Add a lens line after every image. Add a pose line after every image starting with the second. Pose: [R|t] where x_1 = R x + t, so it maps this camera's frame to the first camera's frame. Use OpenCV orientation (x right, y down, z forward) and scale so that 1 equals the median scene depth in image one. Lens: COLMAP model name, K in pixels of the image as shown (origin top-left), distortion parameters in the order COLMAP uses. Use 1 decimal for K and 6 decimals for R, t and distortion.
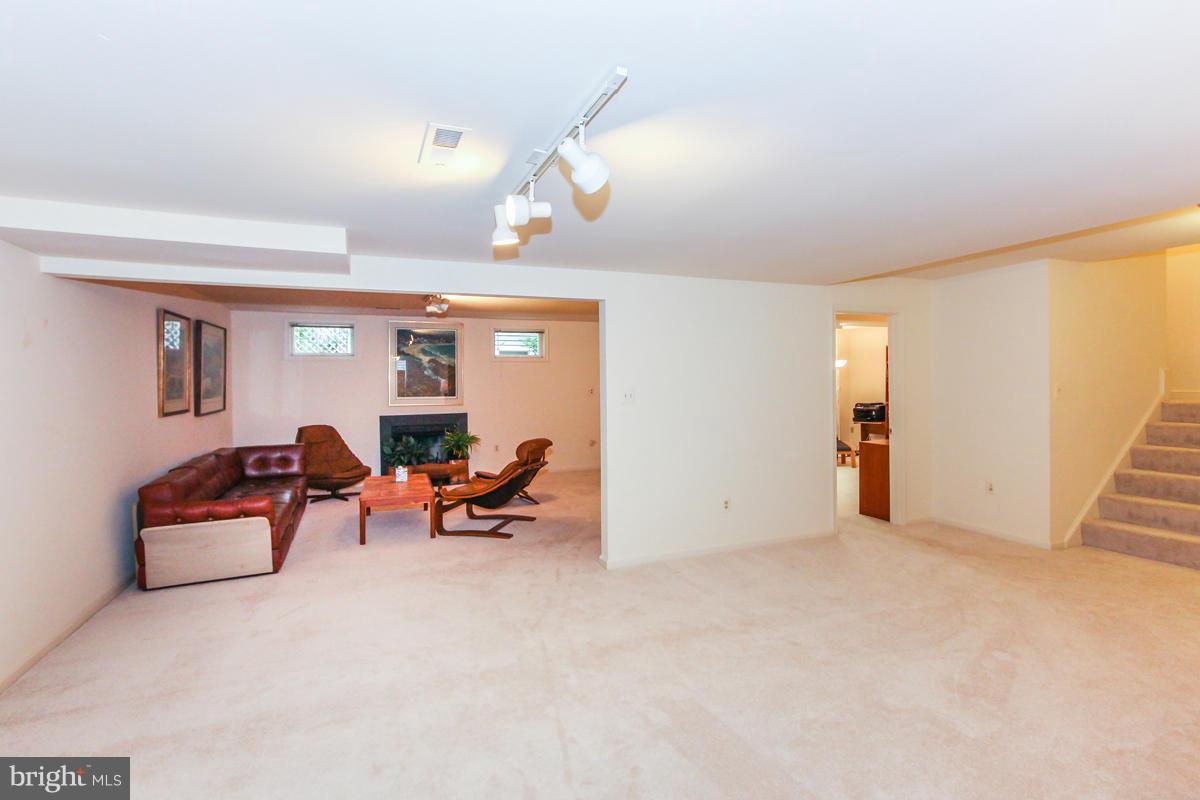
lens RADIAL K [[573.9, 0, 596.6], [0, 573.9, 396.7], [0, 0, 1]] dist [0.004780, 0.000030]
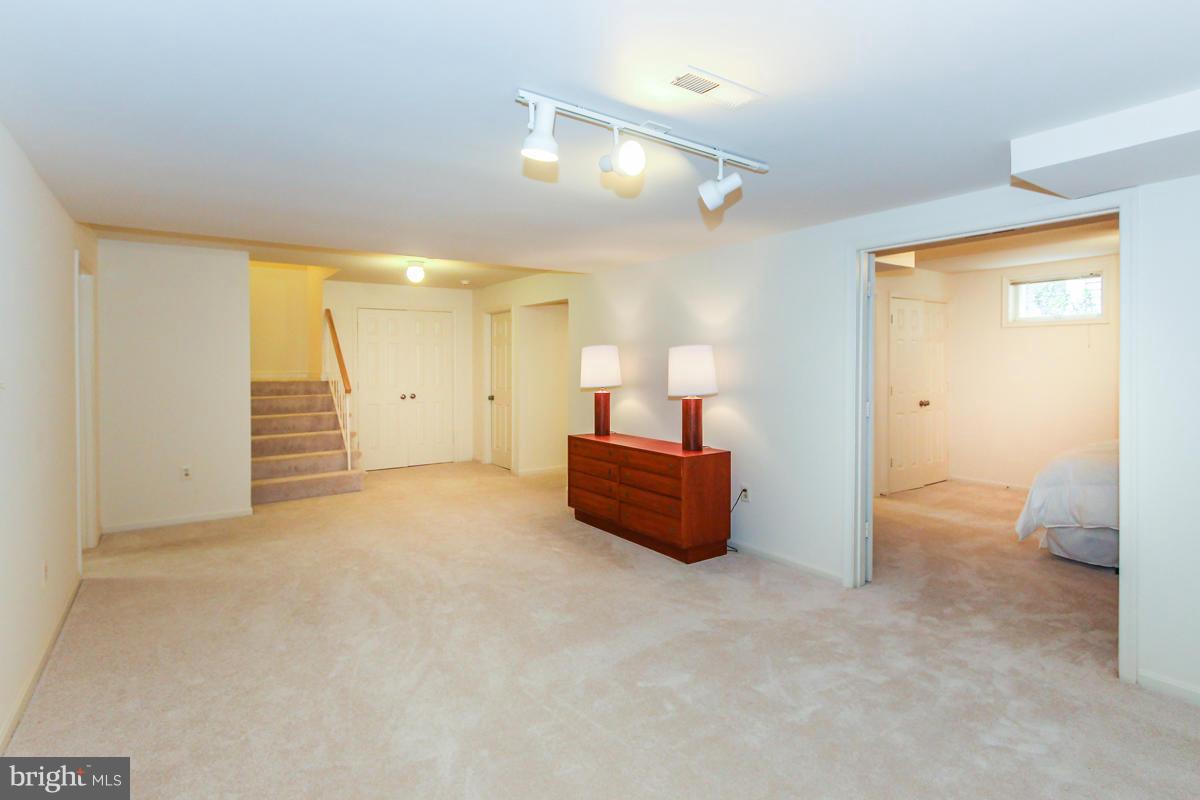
lens RADIAL K [[573.9, 0, 584.4], [0, 573.9, 366.7], [0, 0, 1]] dist [0.004780, 0.000030]
pose [[-0.217950, -0.005068, 0.975947, -0.459633], [0.002908, 0.999979, 0.005843, -0.028467], [-0.975956, 0.004112, -0.217931, 0.621112]]
